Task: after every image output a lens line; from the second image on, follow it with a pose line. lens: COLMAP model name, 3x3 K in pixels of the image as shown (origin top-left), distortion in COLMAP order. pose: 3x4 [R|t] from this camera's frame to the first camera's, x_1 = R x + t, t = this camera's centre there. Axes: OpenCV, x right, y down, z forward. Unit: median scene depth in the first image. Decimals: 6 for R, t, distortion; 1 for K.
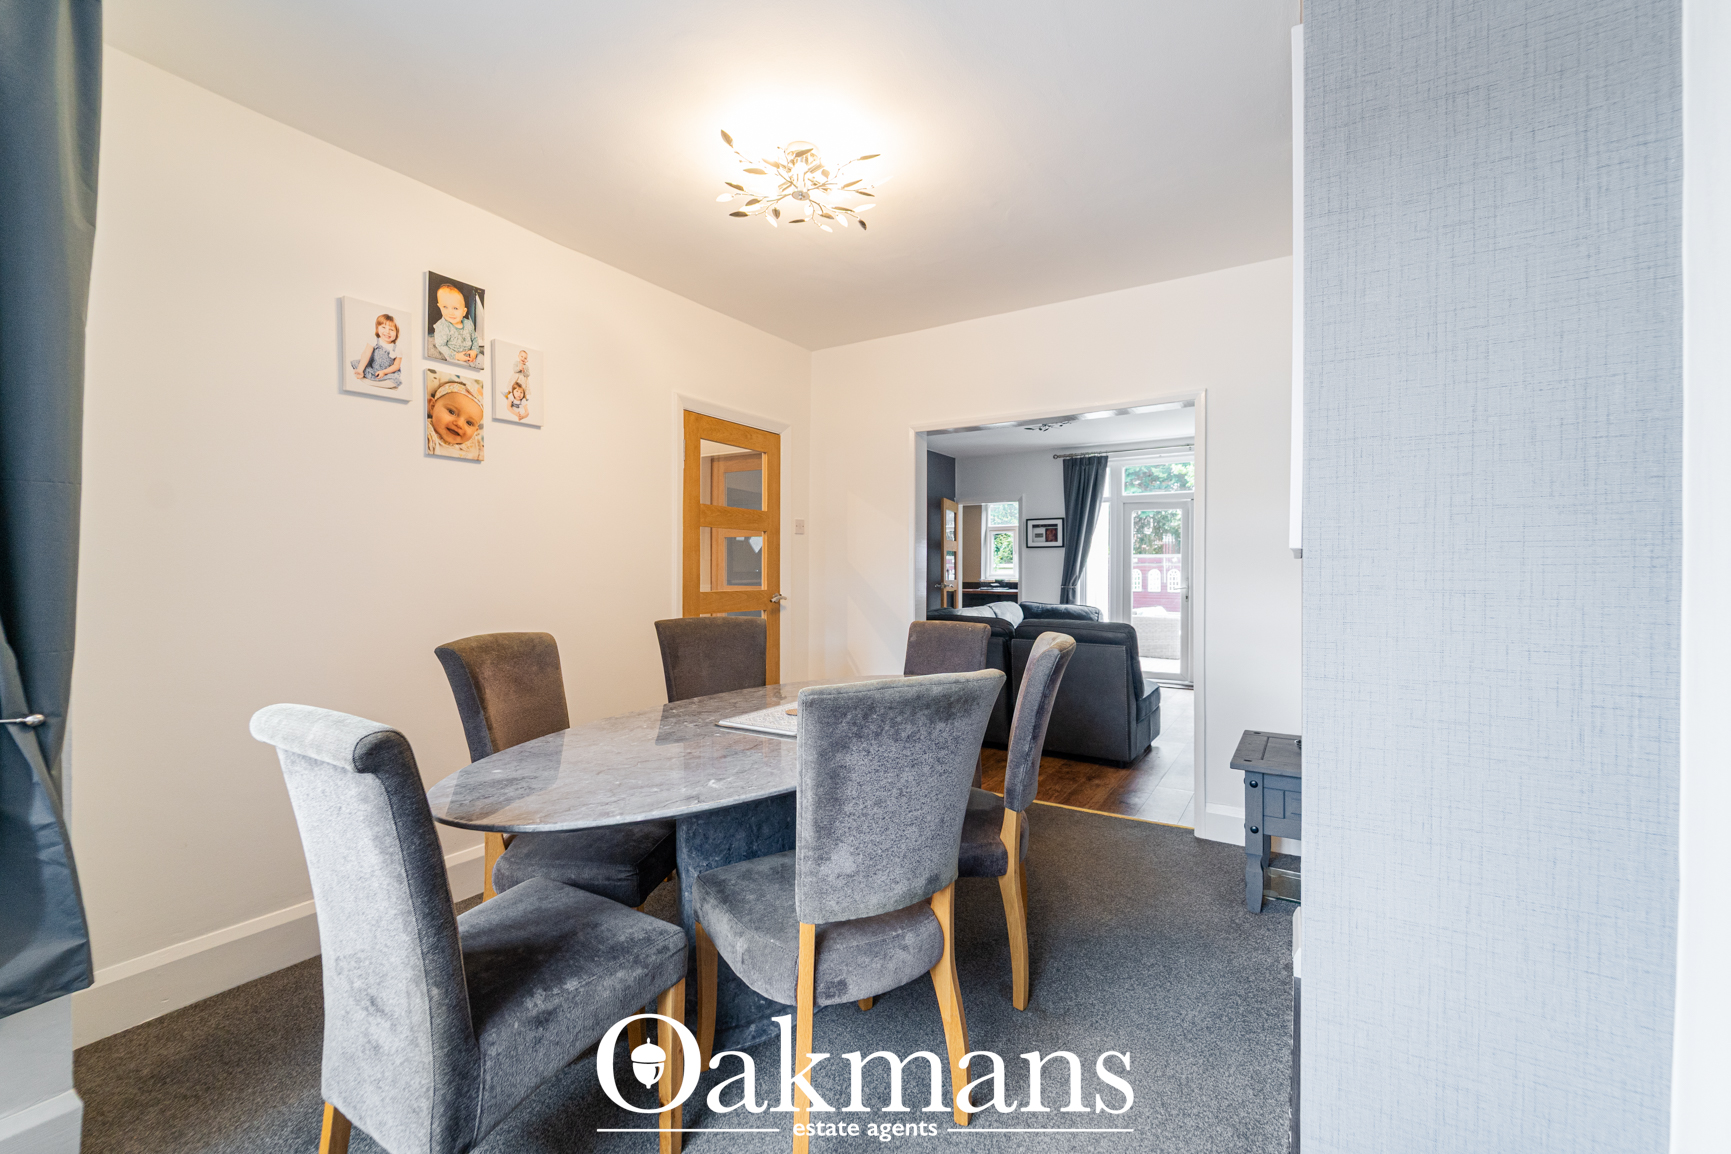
lens RADIAL K [[704.3, 0, 876.7], [0, 704.3, 569.7], [0, 0, 1]] dist [0.005087, -0.003429]
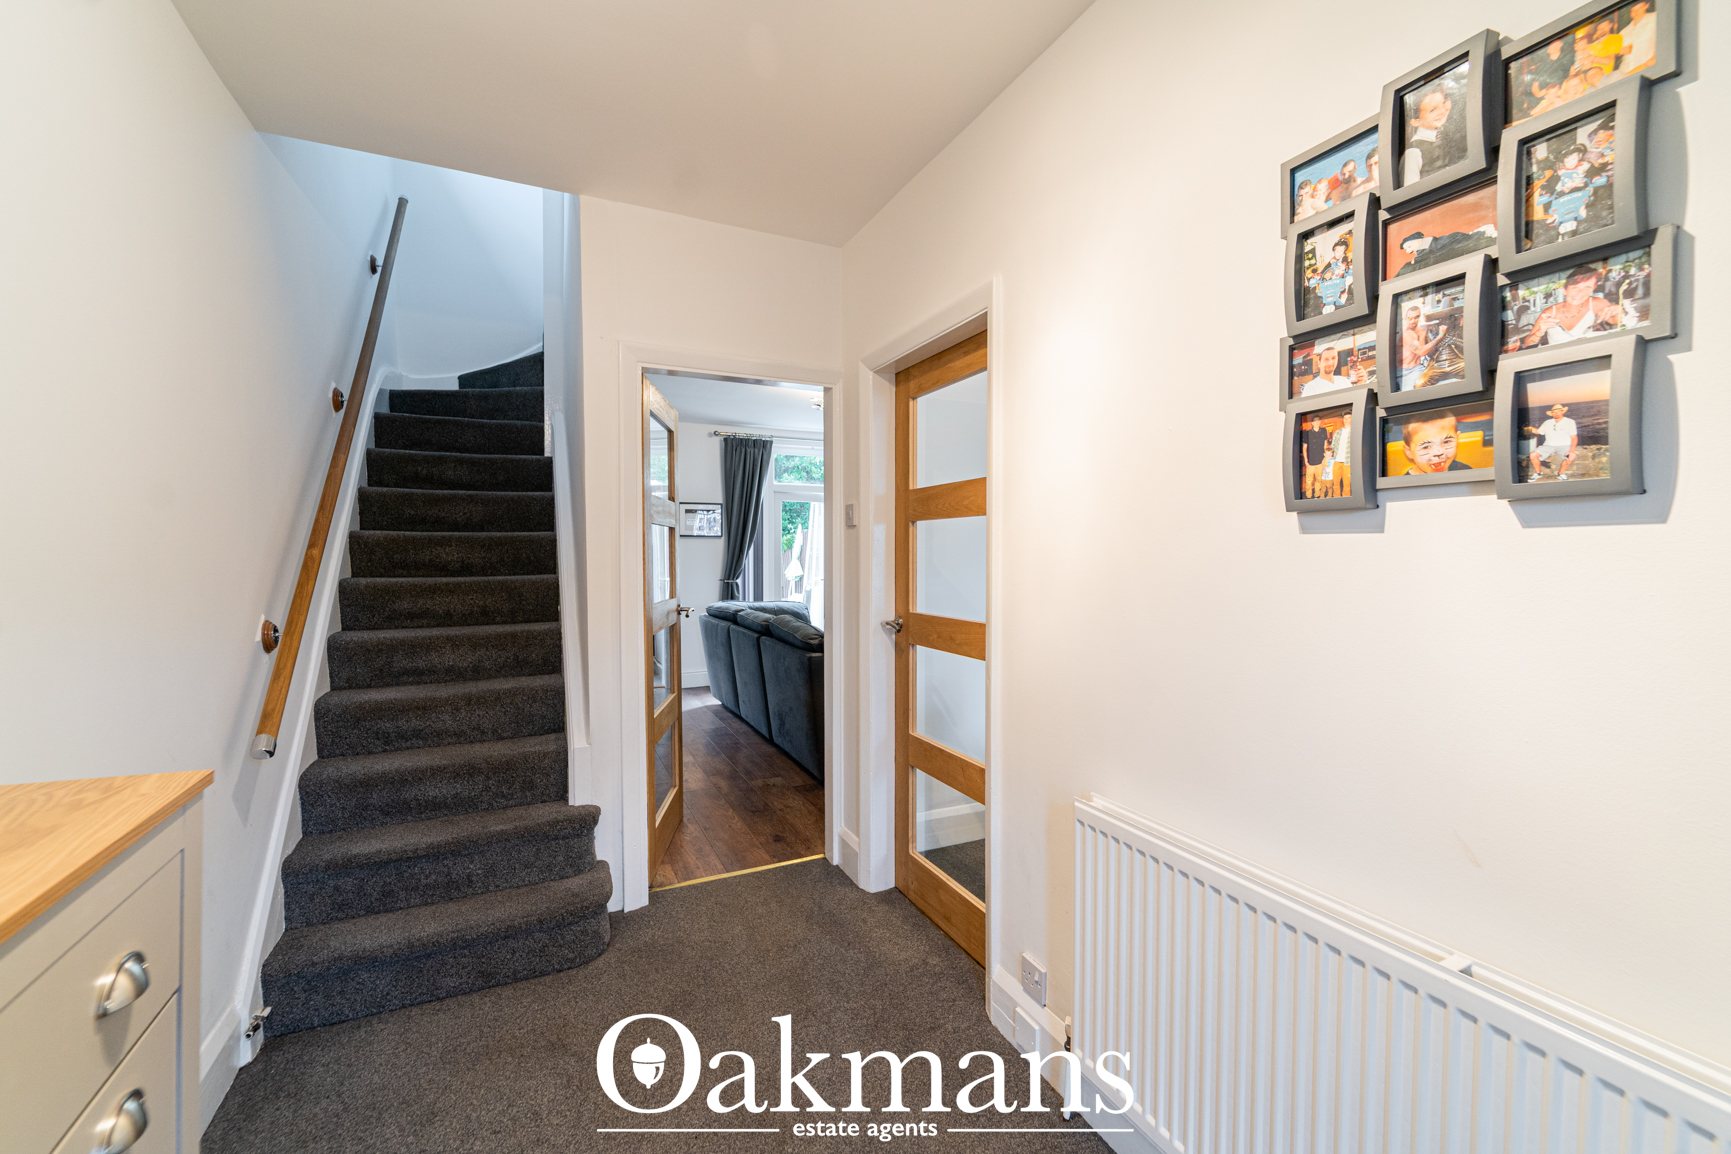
lens RADIAL K [[704.3, 0, 867.5], [0, 704.3, 564.5], [0, 0, 1]] dist [0.005087, -0.003429]
pose [[0.547538, -0.023796, 0.836442, -0.381215], [0.003961, 0.999658, 0.025846, -0.018464], [-0.836771, -0.010839, 0.547445, 0.355352]]
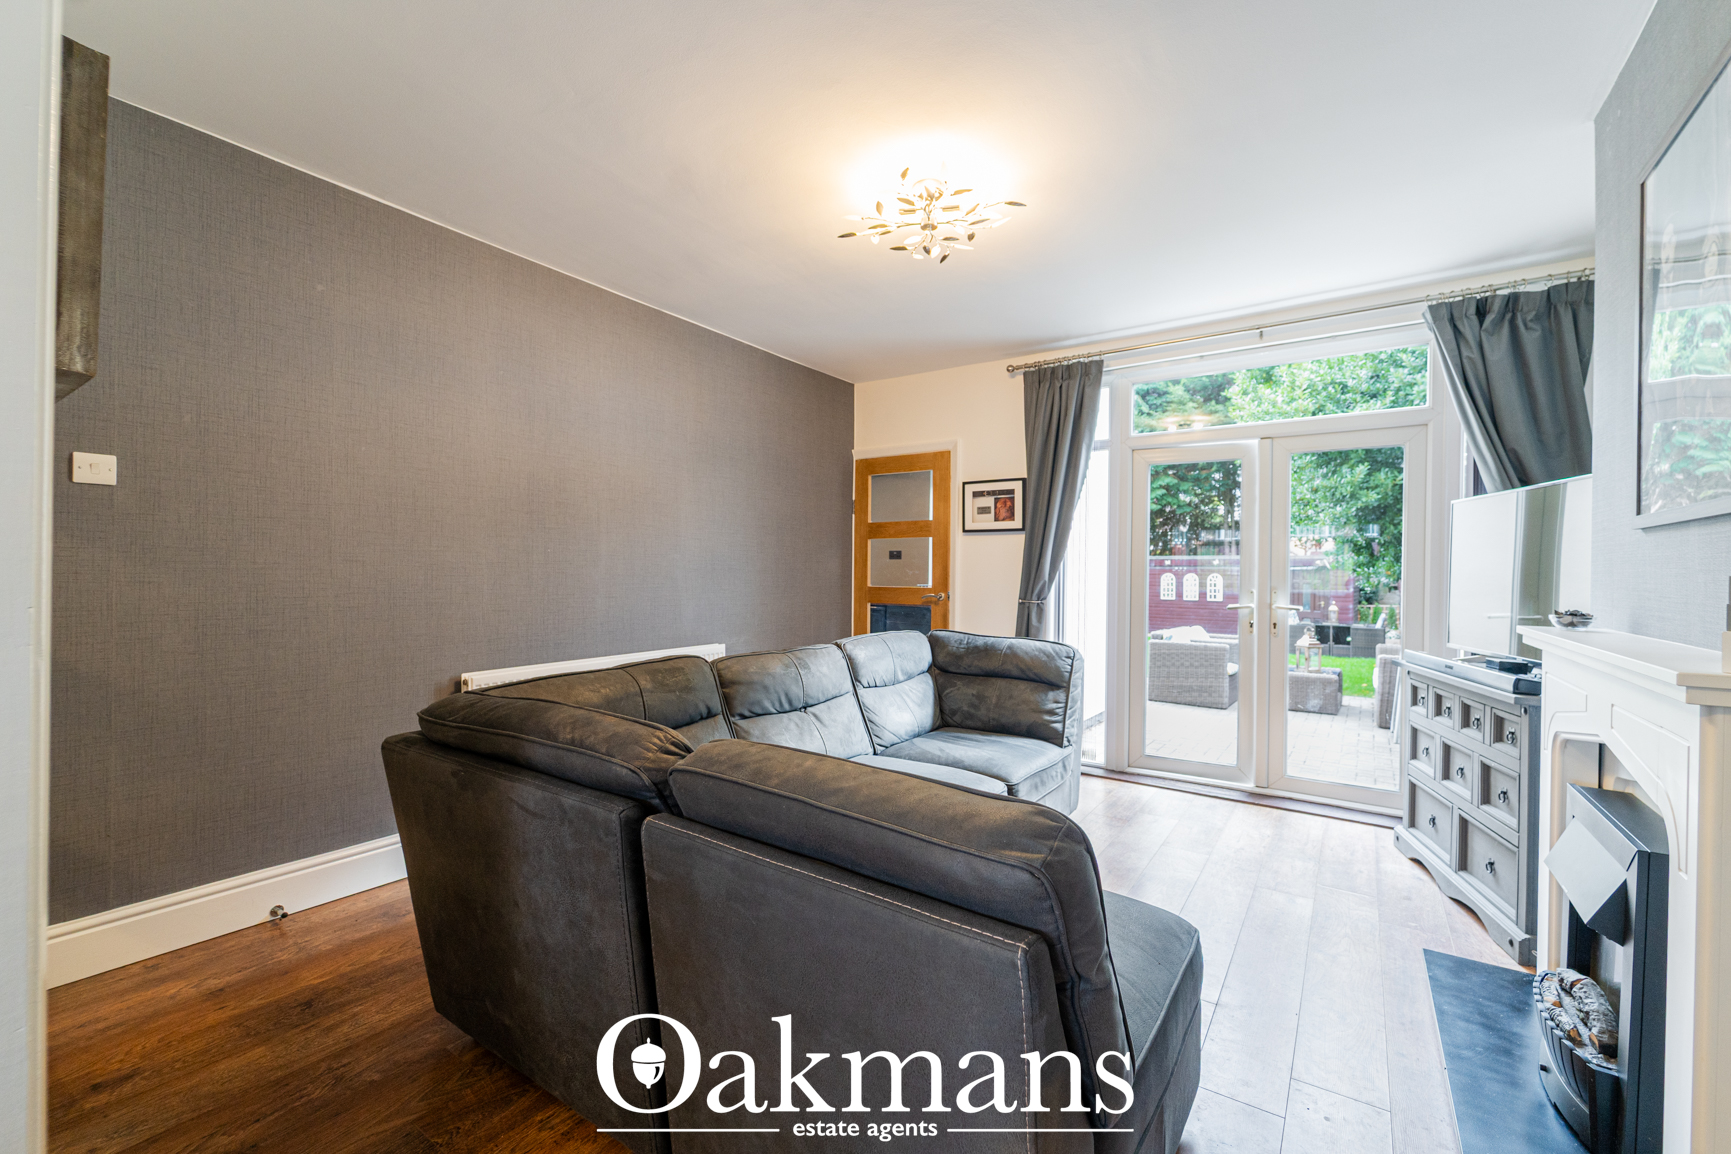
lens RADIAL K [[704.3, 0, 875.8], [0, 704.3, 572.4], [0, 0, 1]] dist [0.005087, -0.003429]
pose [[0.998941, 0.013446, -0.044007, 0.172060], [-0.013402, 0.999909, 0.001293, 0.002299], [0.044020, -0.000702, 0.999030, 0.432878]]
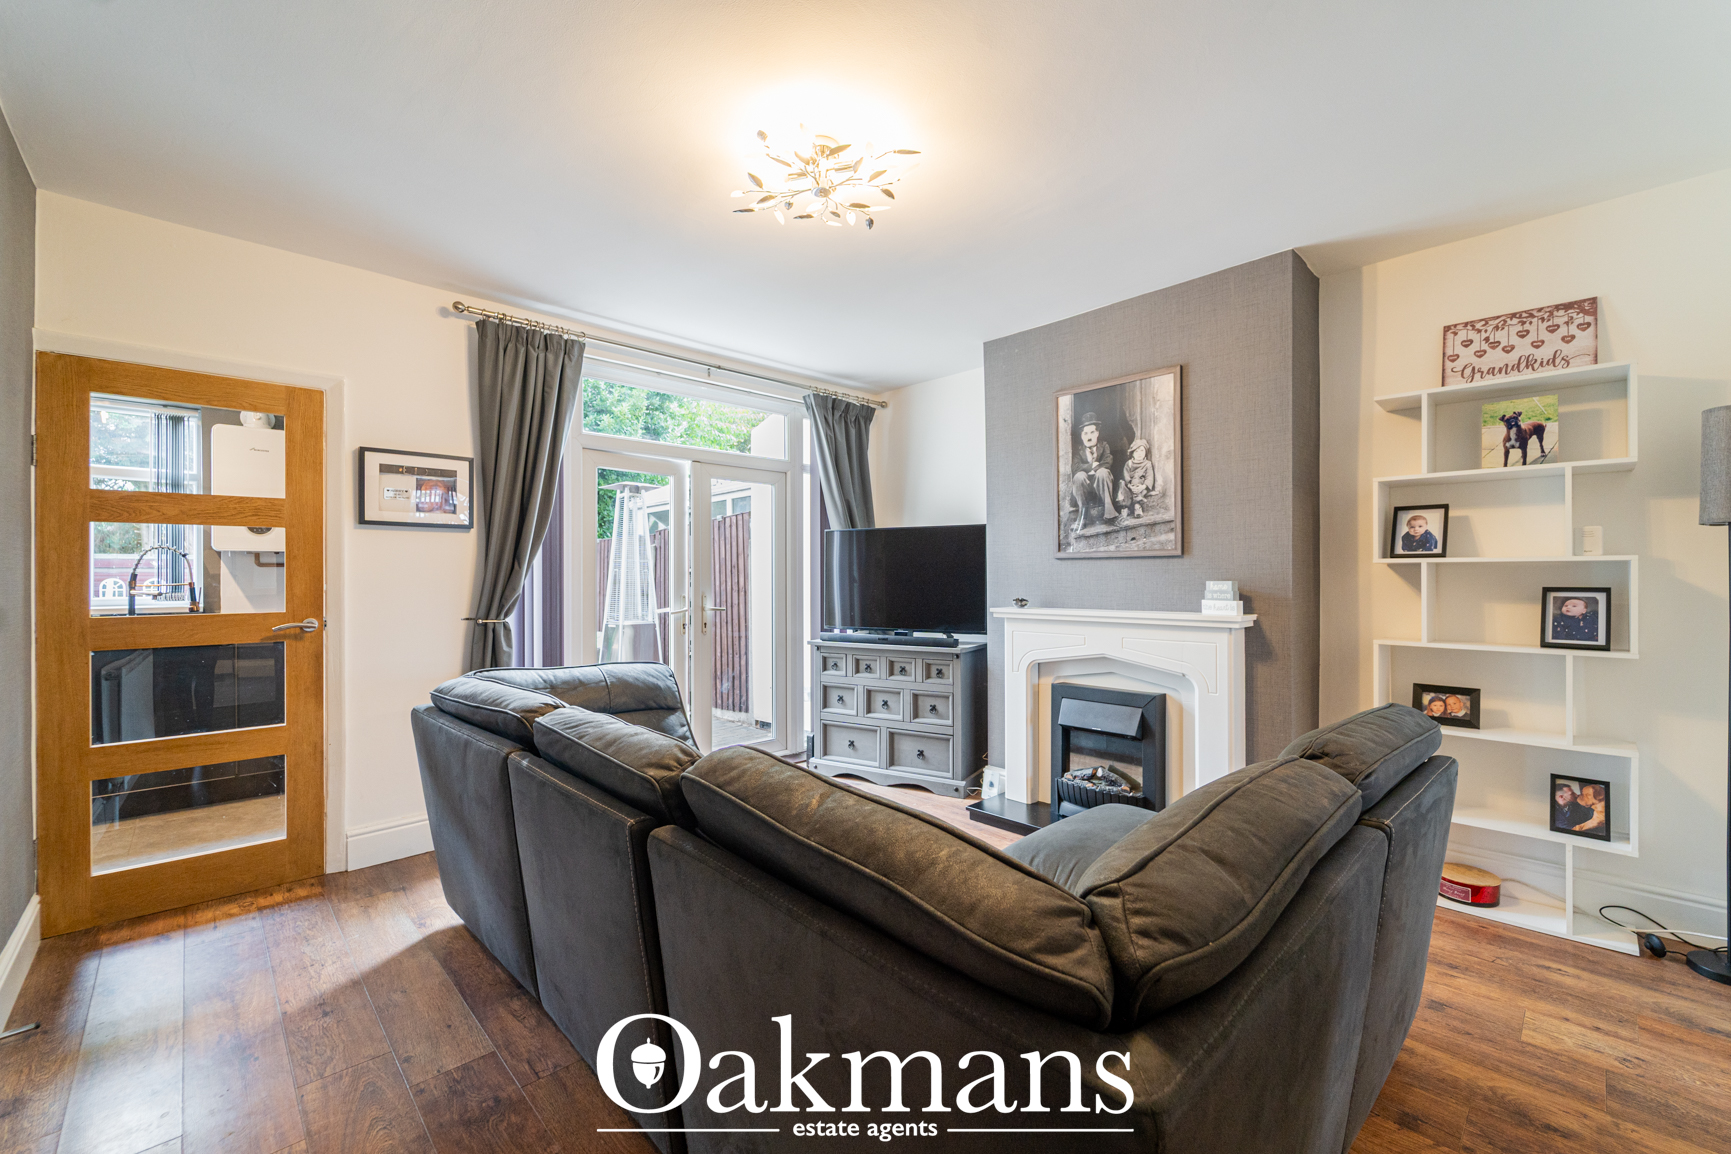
lens RADIAL K [[704.3, 0, 864.5], [0, 704.3, 571.5], [0, 0, 1]] dist [0.005087, -0.003429]
pose [[0.250977, 0.008434, 0.967956, -0.084060], [0.002919, 0.999951, -0.009469, -0.001184], [-0.967989, 0.005202, 0.250940, 0.664186]]
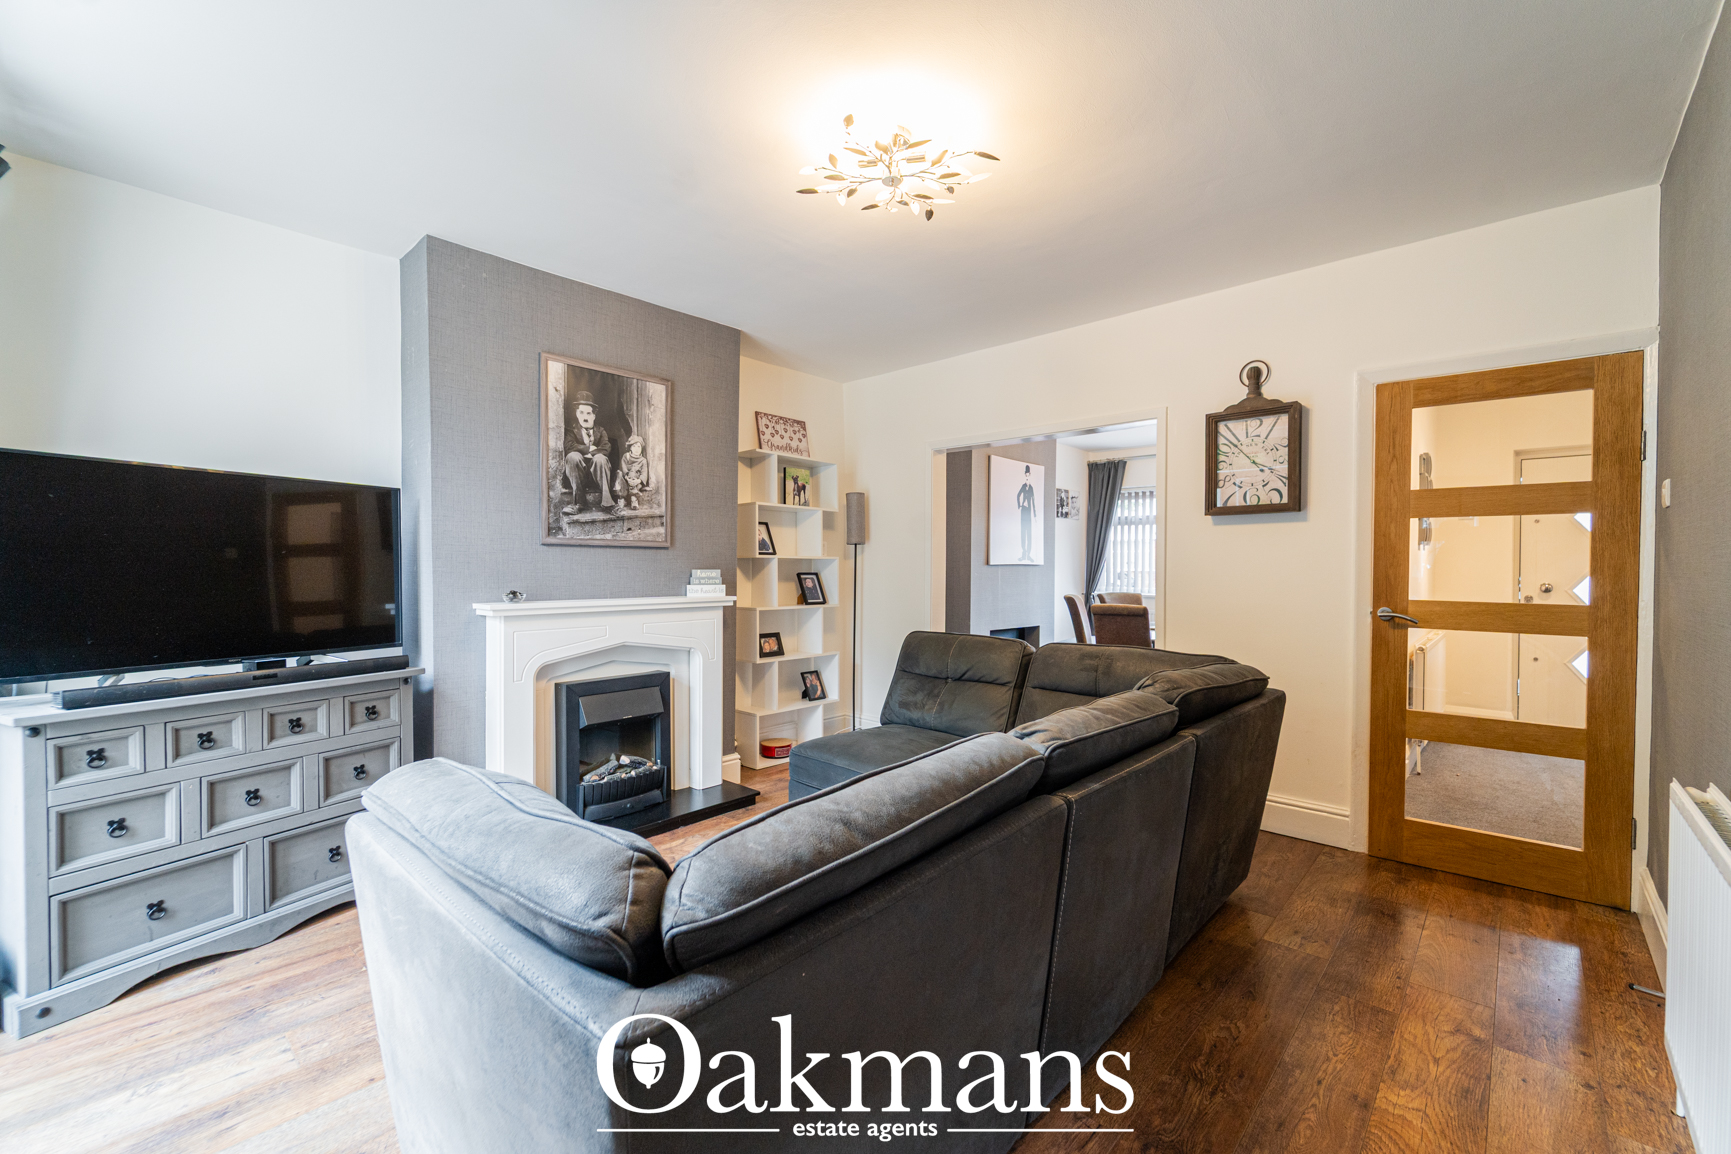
lens RADIAL K [[704.3, 0, 856.1], [0, 704.3, 567.4], [0, 0, 1]] dist [0.005087, -0.003429]
pose [[-0.977918, -0.006965, 0.208873, 0.135953], [-0.006556, 0.999975, 0.002649, -0.002502], [-0.208887, 0.001221, -0.977939, 1.017224]]
